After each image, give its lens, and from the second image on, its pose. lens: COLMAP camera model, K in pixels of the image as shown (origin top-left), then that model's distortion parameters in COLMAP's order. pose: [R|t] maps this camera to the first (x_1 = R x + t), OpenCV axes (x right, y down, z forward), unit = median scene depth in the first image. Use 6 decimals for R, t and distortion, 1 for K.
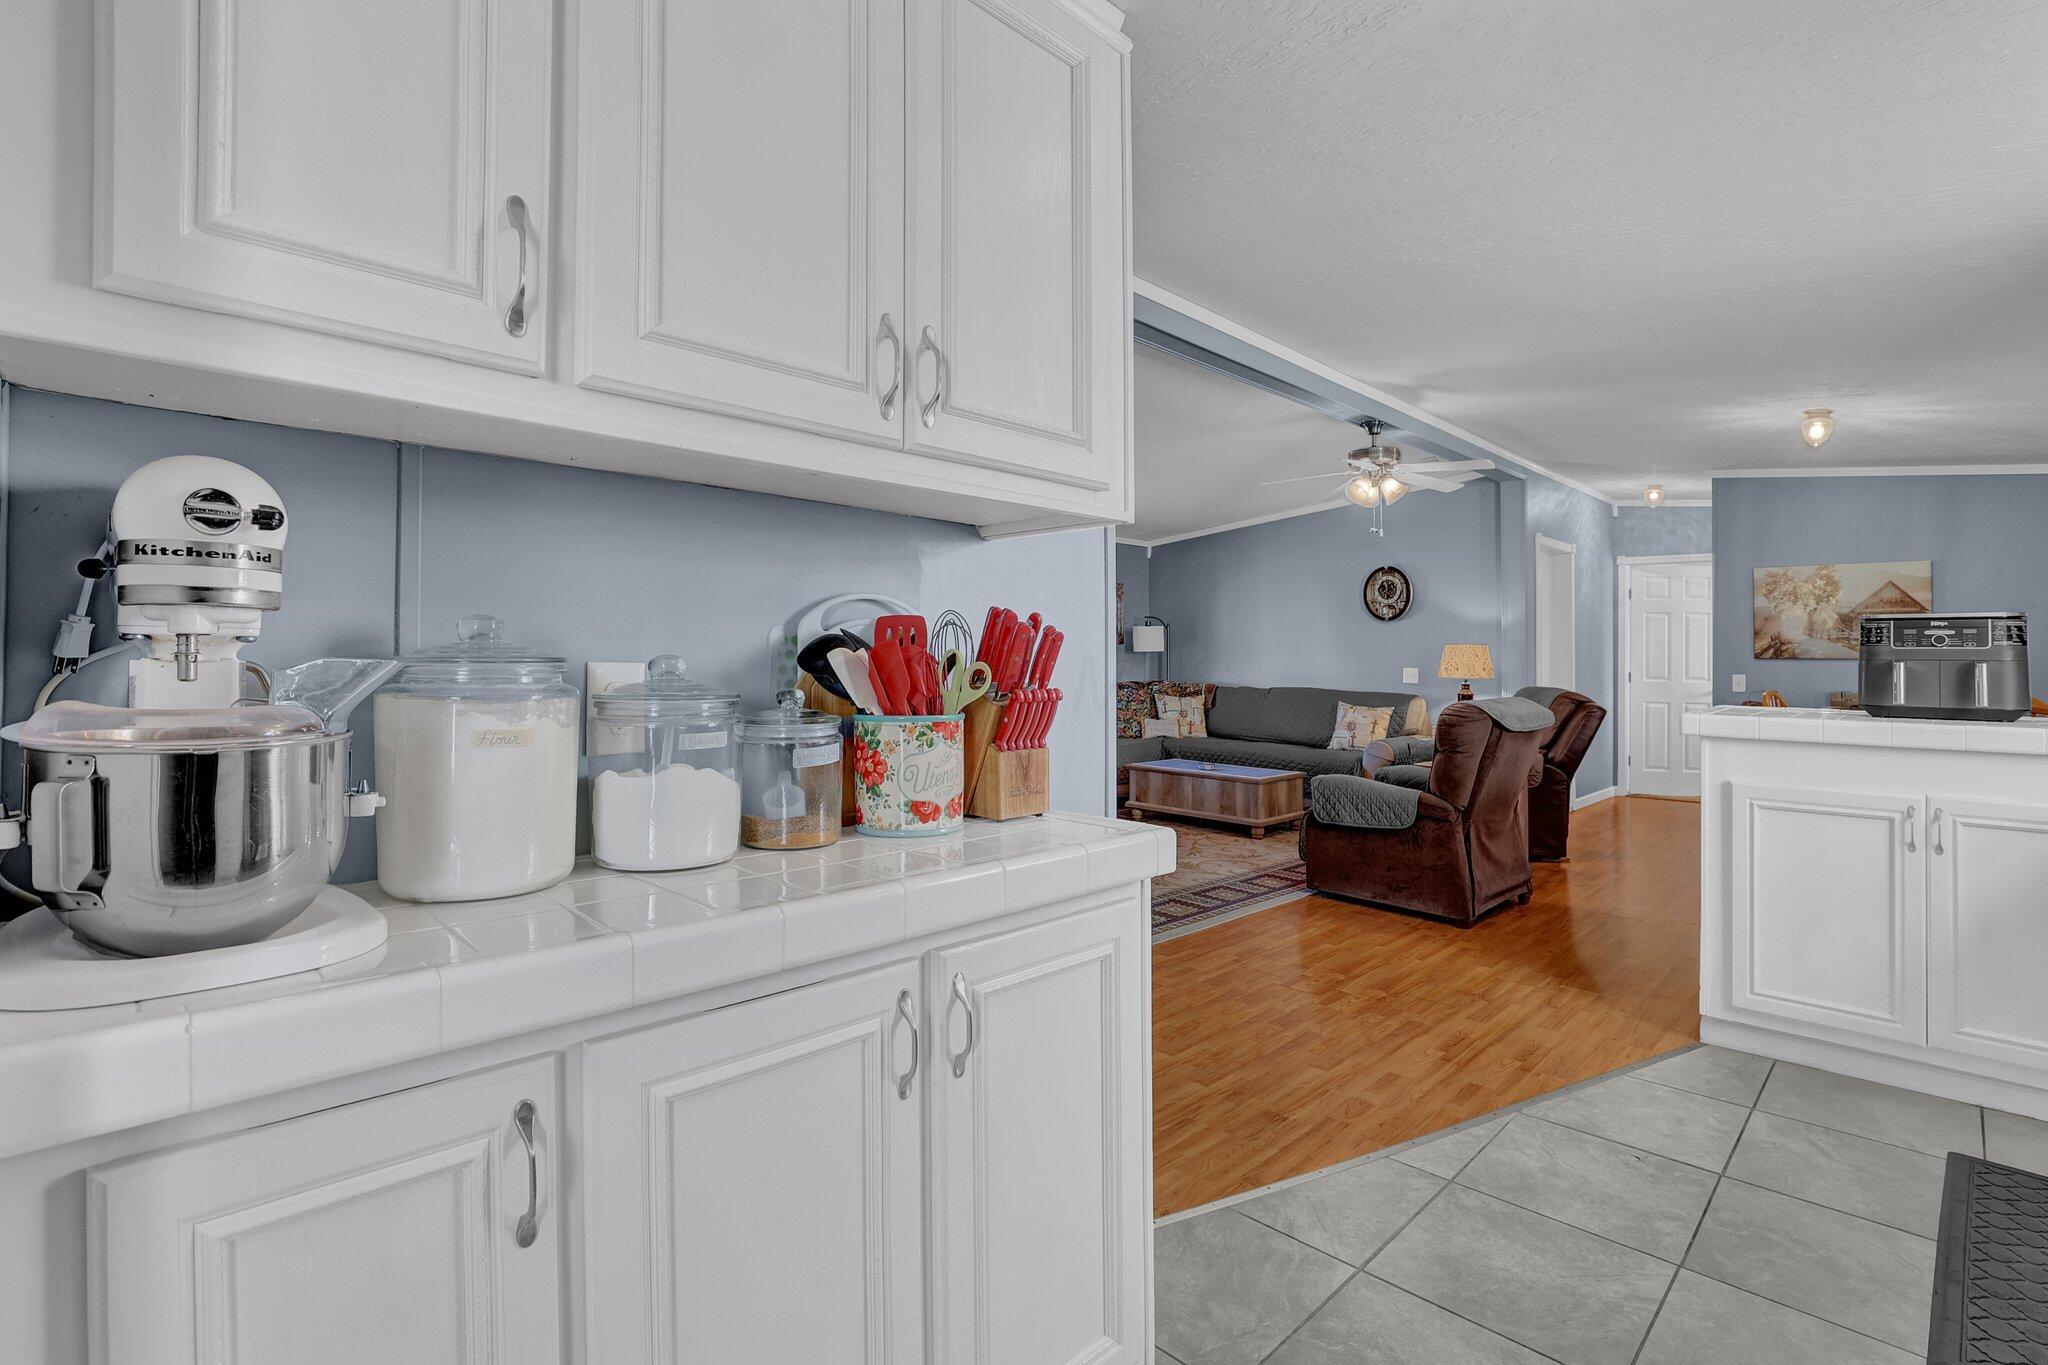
lens RADIAL K [[954.9, 0, 1056.4], [0, 954.9, 640.8], [0, 0, 1]] dist [-0.024712, 0.005015]
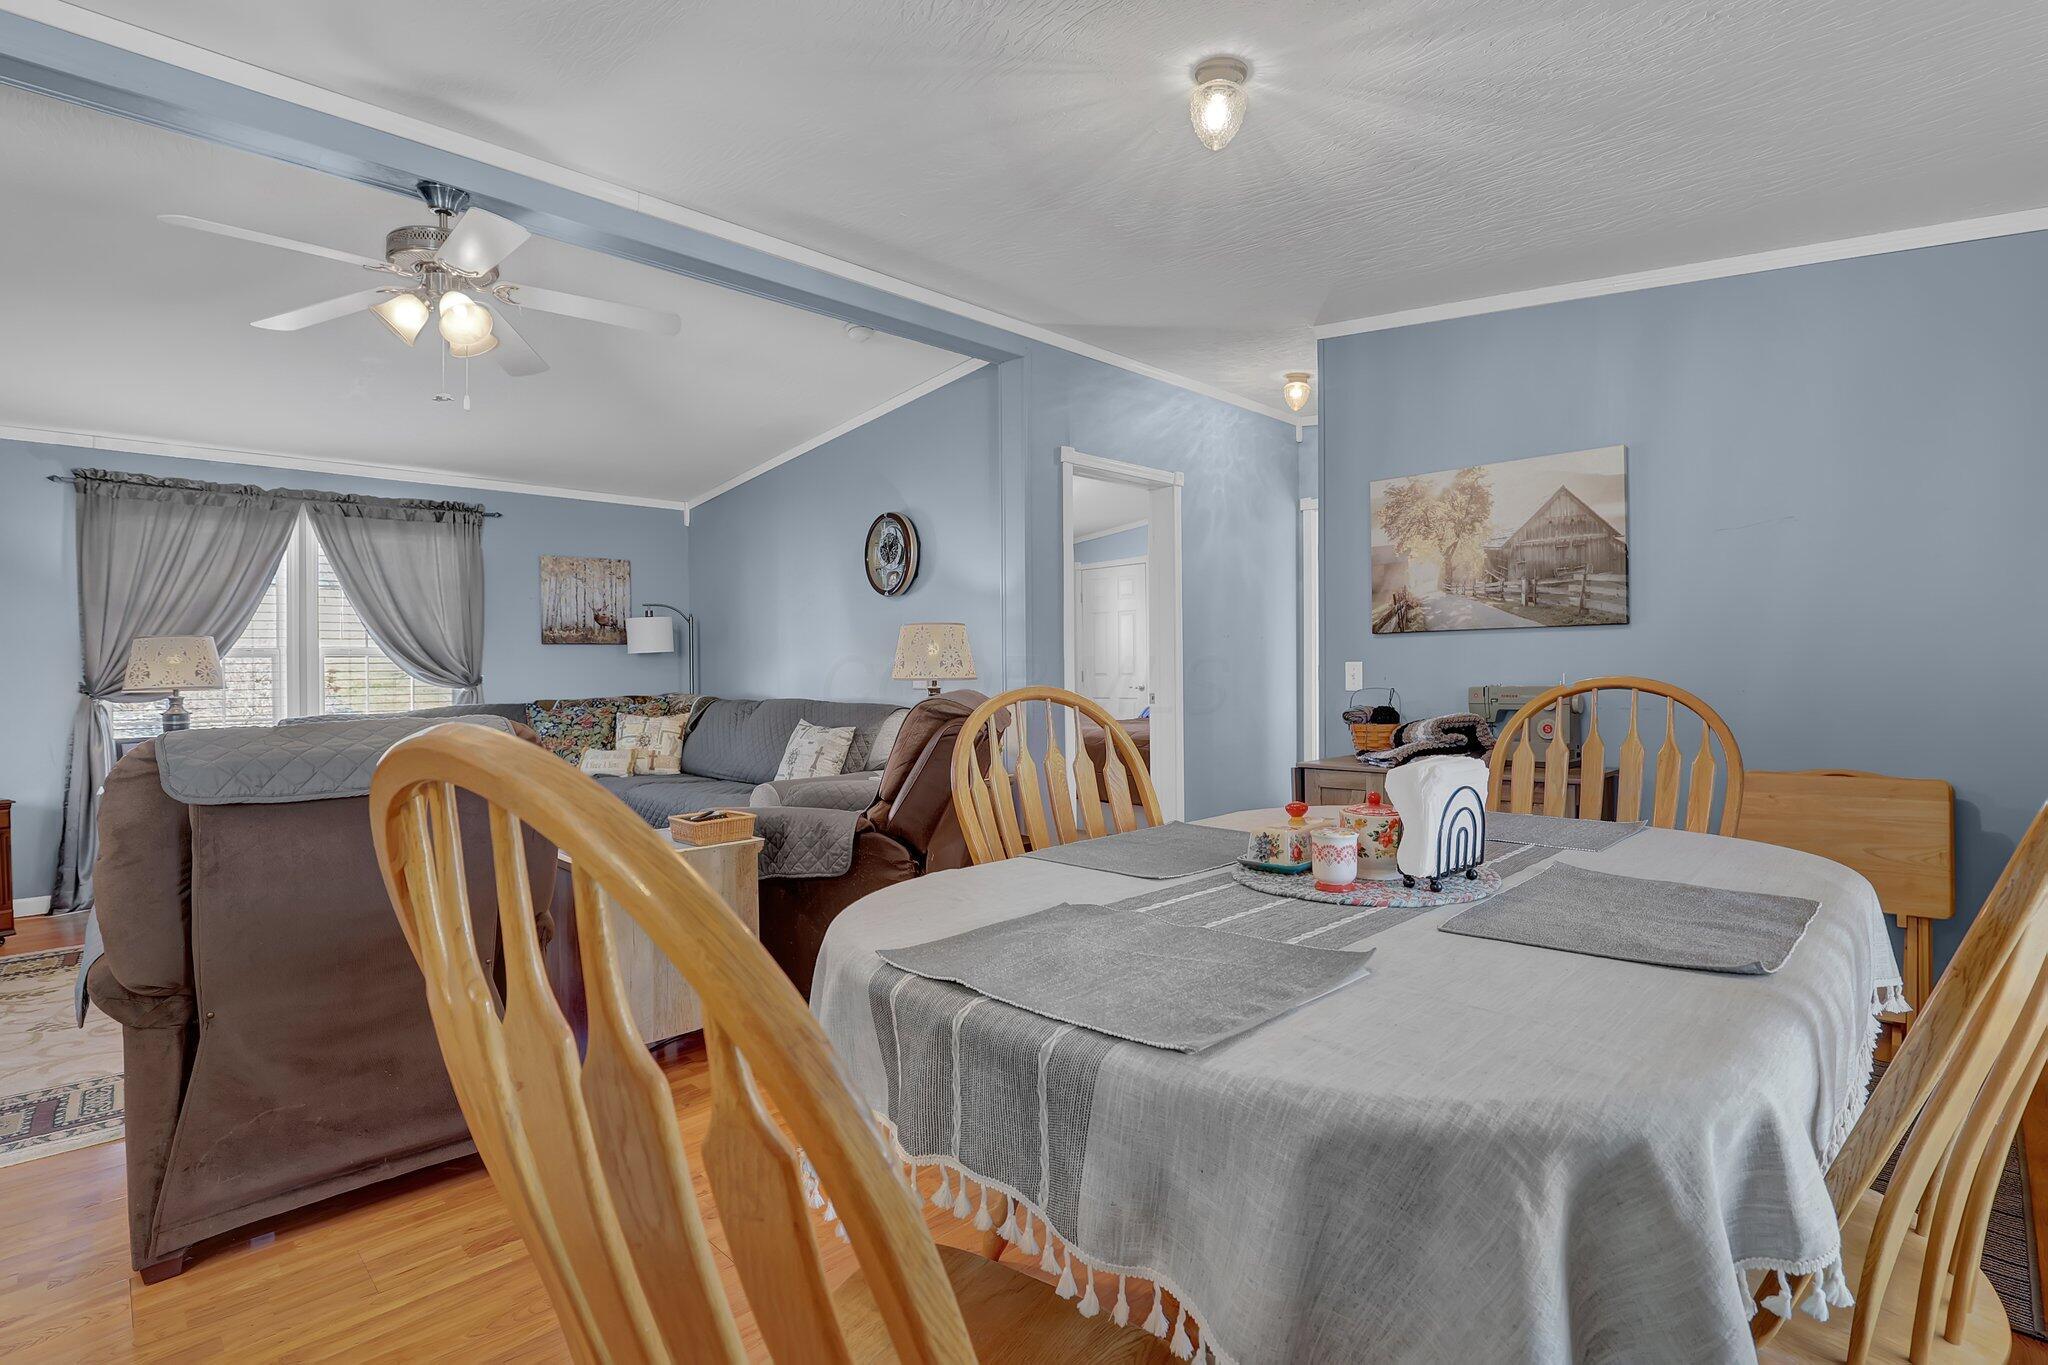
lens RADIAL K [[954.9, 0, 1034.3], [0, 954.9, 667.4], [0, 0, 1]] dist [-0.024712, 0.005015]
pose [[0.999621, -0.026236, -0.008282, 0.535216], [0.026377, 0.999499, 0.017472, 0.024035], [0.007819, -0.017683, 0.999813, 0.399452]]
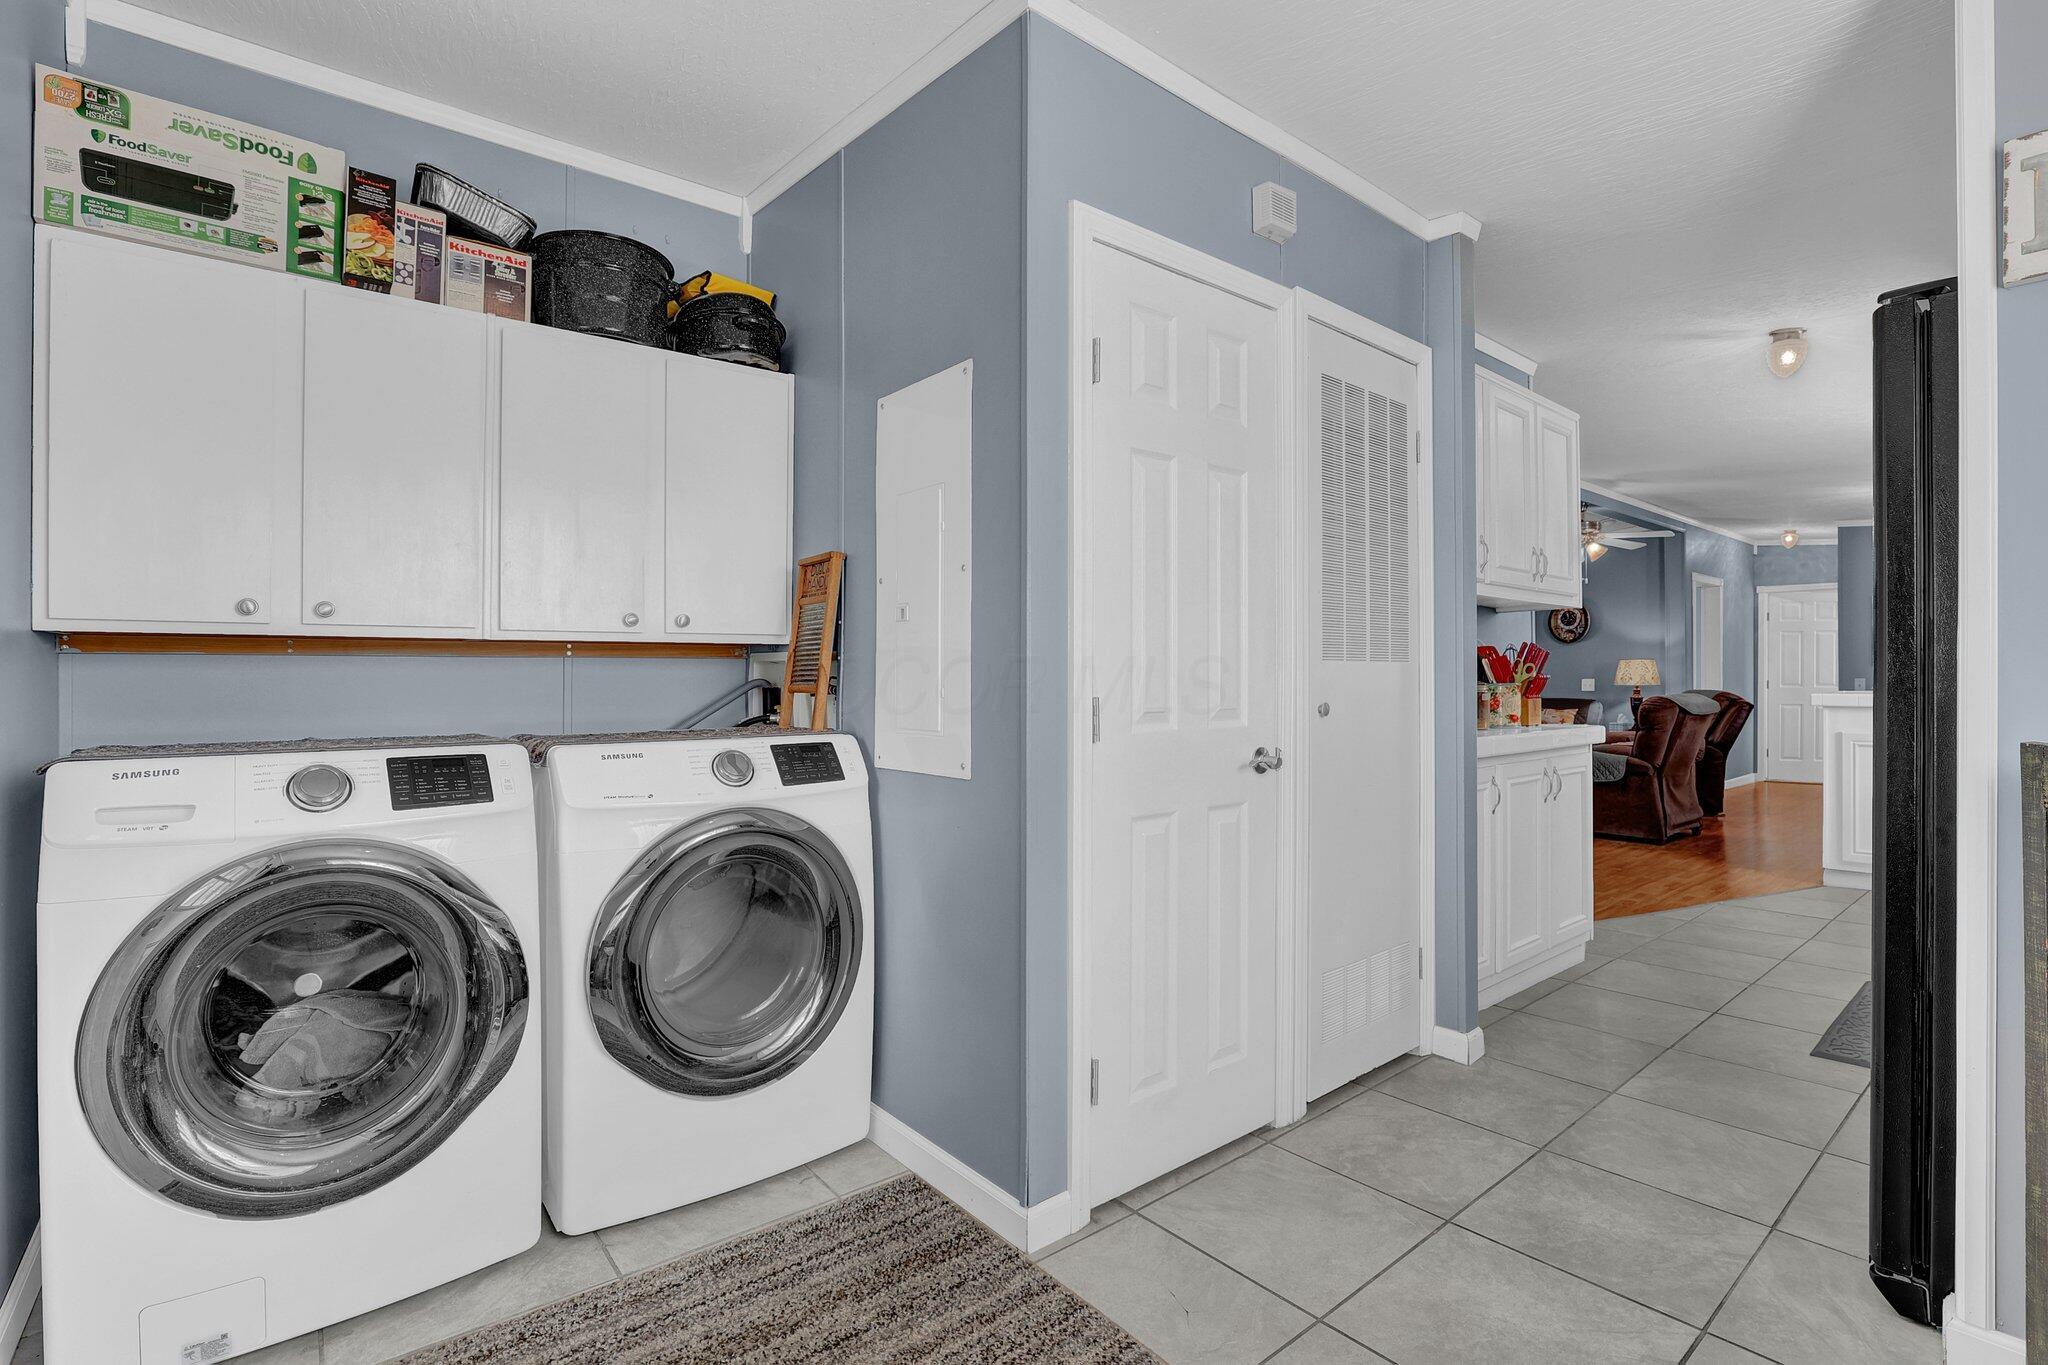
lens RADIAL K [[954.9, 0, 1056.1], [0, 954.9, 698.4], [0, 0, 1]] dist [-0.024712, 0.005015]
pose [[0.995403, -0.018404, -0.093989, -0.271562], [0.021116, 0.999386, 0.027943, 0.004363], [0.093418, -0.029799, 0.995181, -0.415349]]
